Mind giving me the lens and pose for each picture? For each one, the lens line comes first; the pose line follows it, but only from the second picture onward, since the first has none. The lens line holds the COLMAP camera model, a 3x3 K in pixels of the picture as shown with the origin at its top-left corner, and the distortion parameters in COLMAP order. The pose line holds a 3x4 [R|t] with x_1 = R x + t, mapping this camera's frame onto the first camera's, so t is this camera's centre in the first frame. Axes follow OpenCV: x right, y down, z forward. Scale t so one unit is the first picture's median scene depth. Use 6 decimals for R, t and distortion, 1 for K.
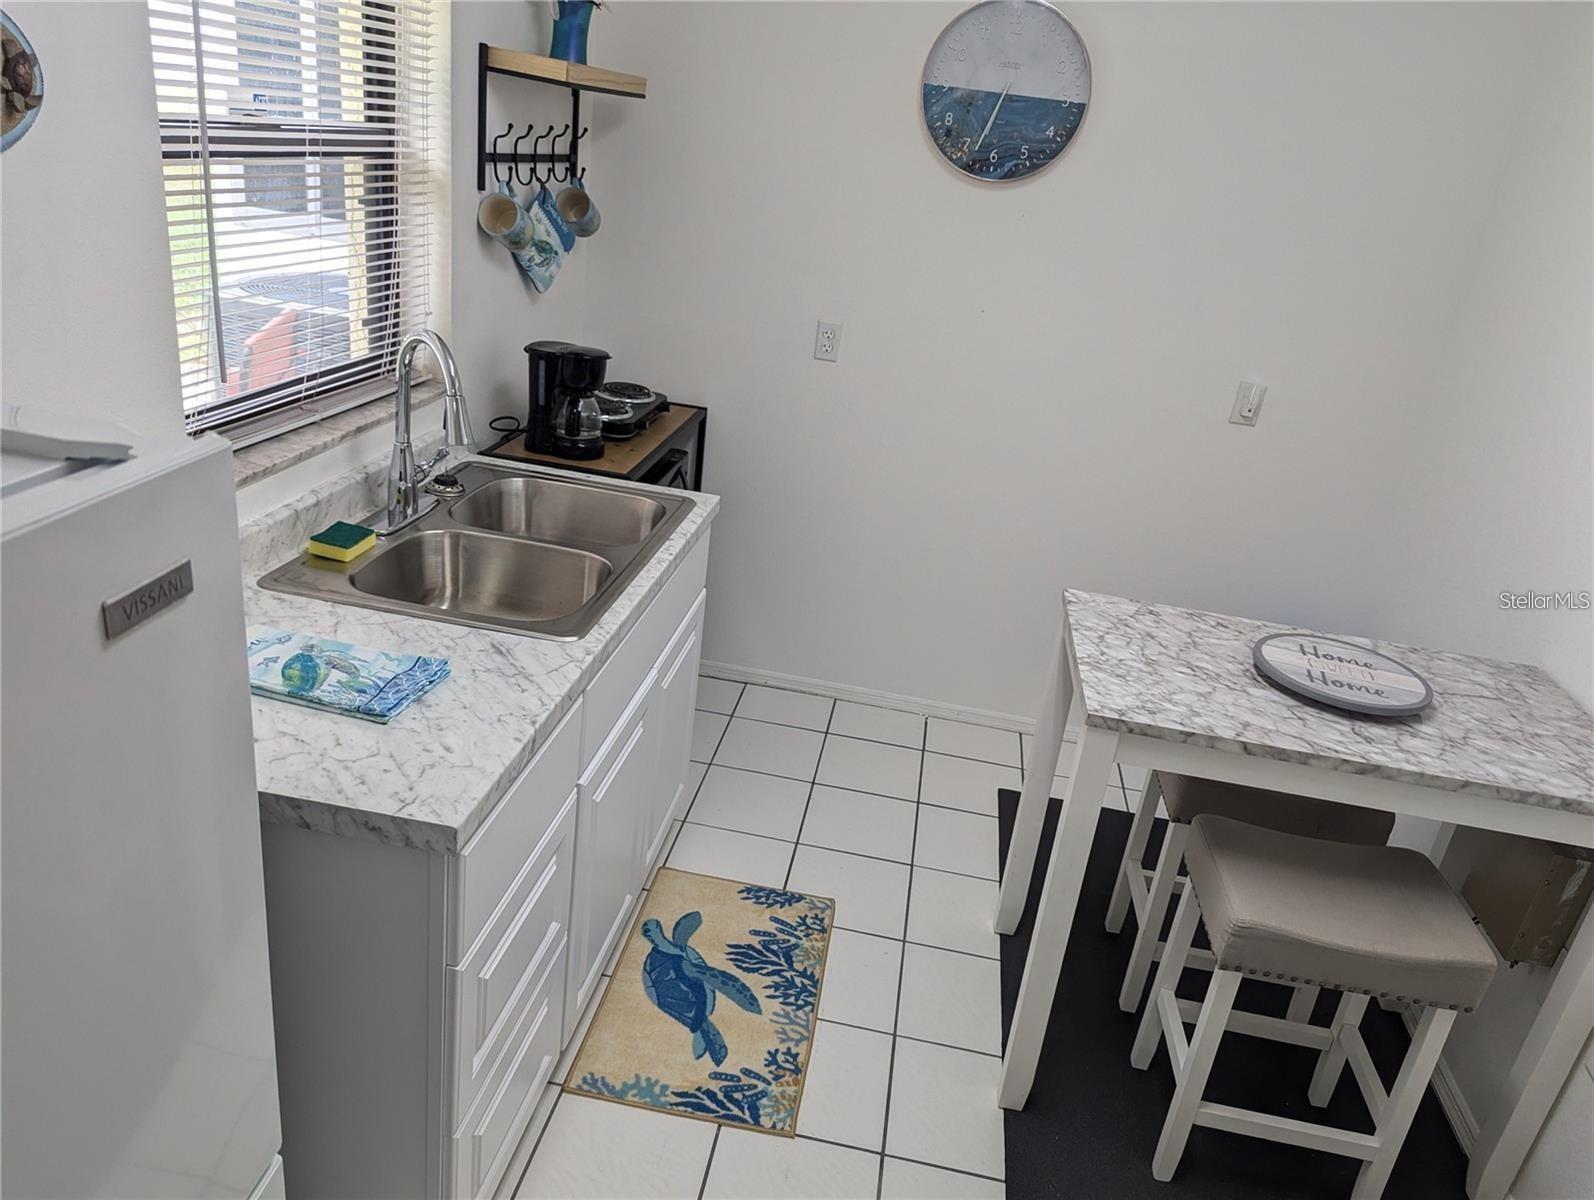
lens RADIAL K [[1137.2, 0, 786.7], [0, 1137.2, 602.1], [0, 0, 1]] dist [0.060060, -0.055402]
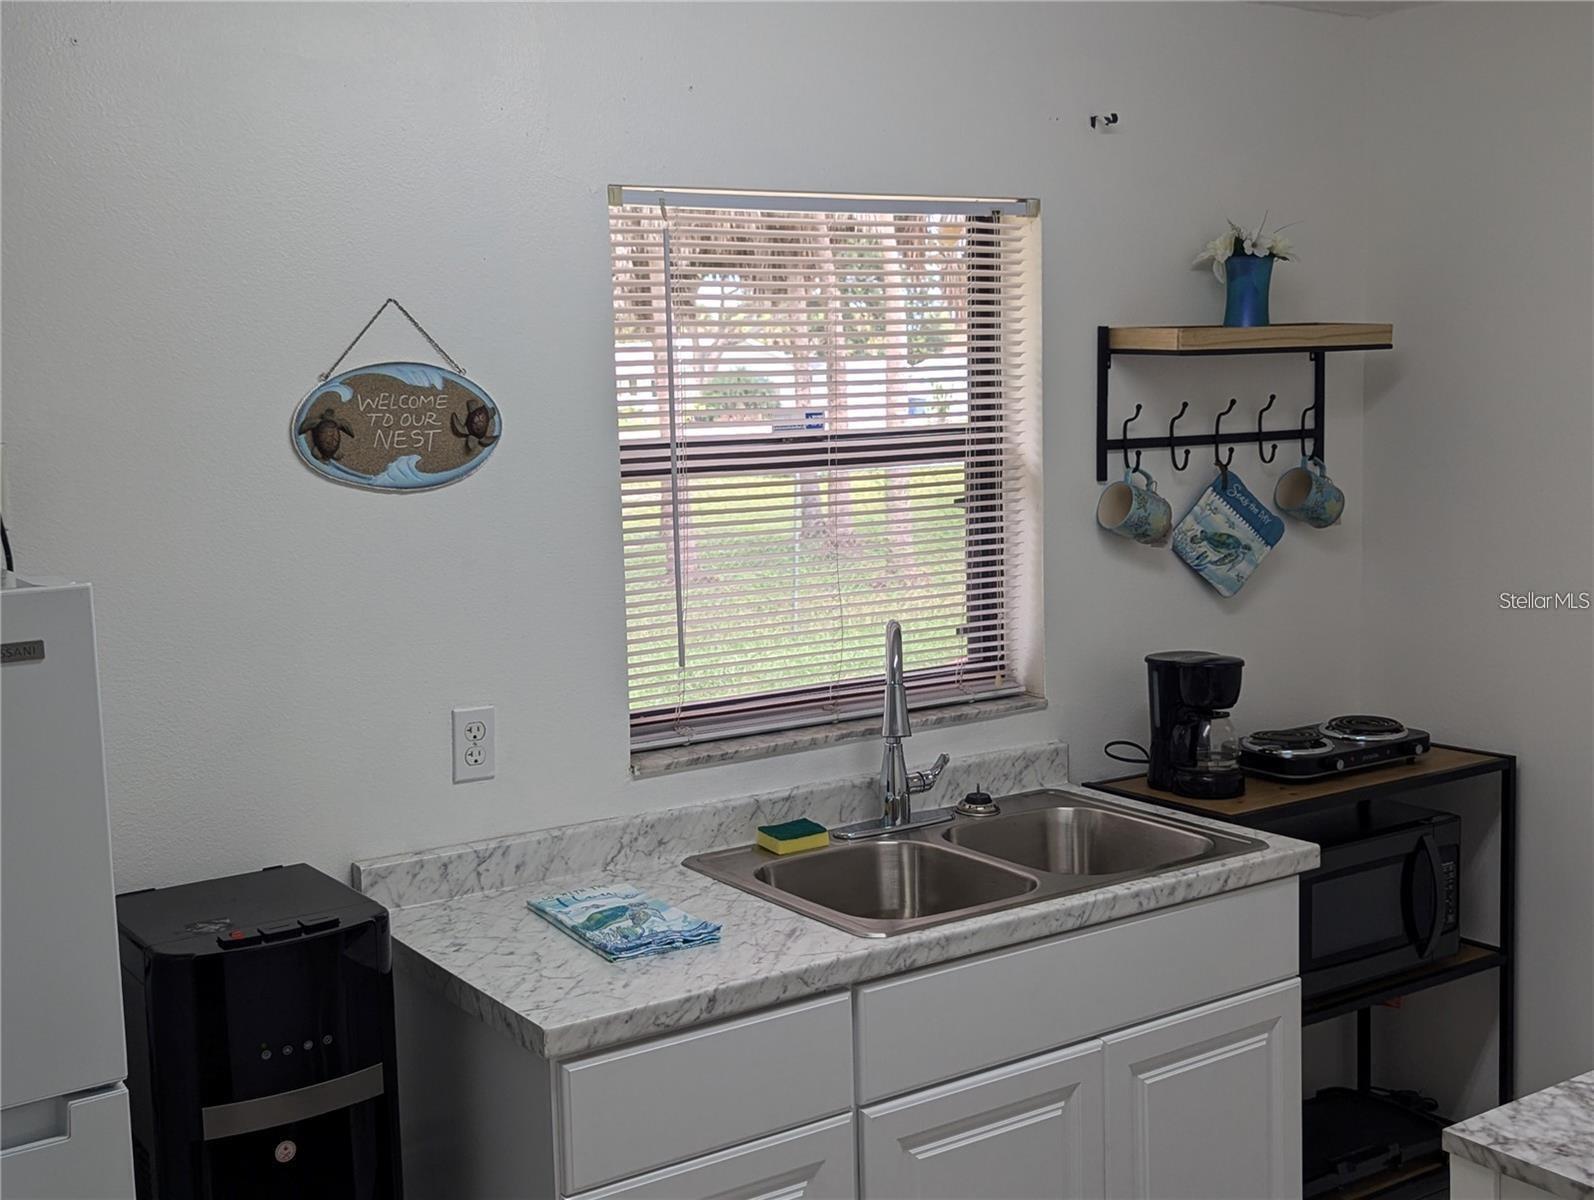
lens RADIAL K [[1841.7, 0, 806.6], [0, 1841.7, 606.8], [0, 0, 1]] dist [0.080135, 0.000000]
pose [[0.677534, -0.047400, -0.733962, 0.691577], [-0.176263, 0.958376, -0.224605, 0.097308], [0.714058, 0.281548, 0.640978, -0.028976]]
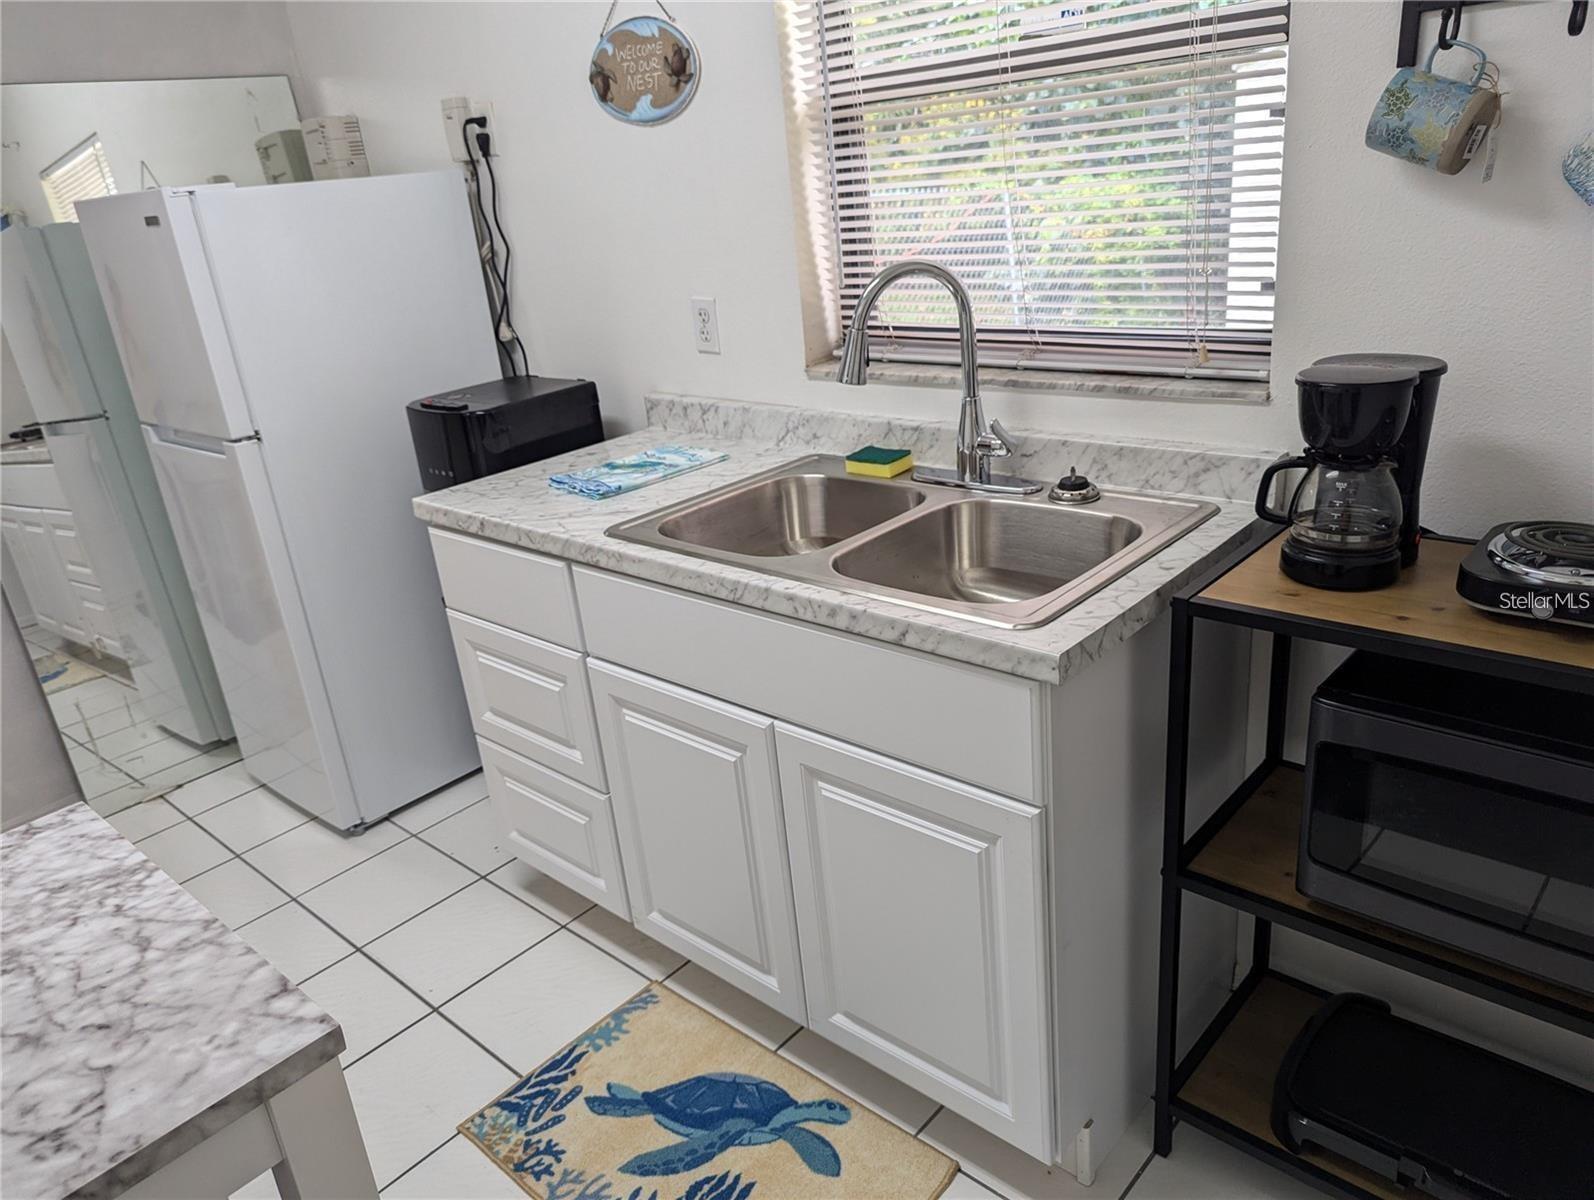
lens RADIAL K [[1137.2, 0, 815.8], [0, 1137.2, 597.7], [0, 0, 1]] dist [0.060060, -0.055402]
pose [[-0.551624, 0.232400, -0.801063, 0.453147], [-0.292946, 0.845237, 0.446942, -0.357062], [0.780957, 0.481212, -0.398172, 1.298405]]
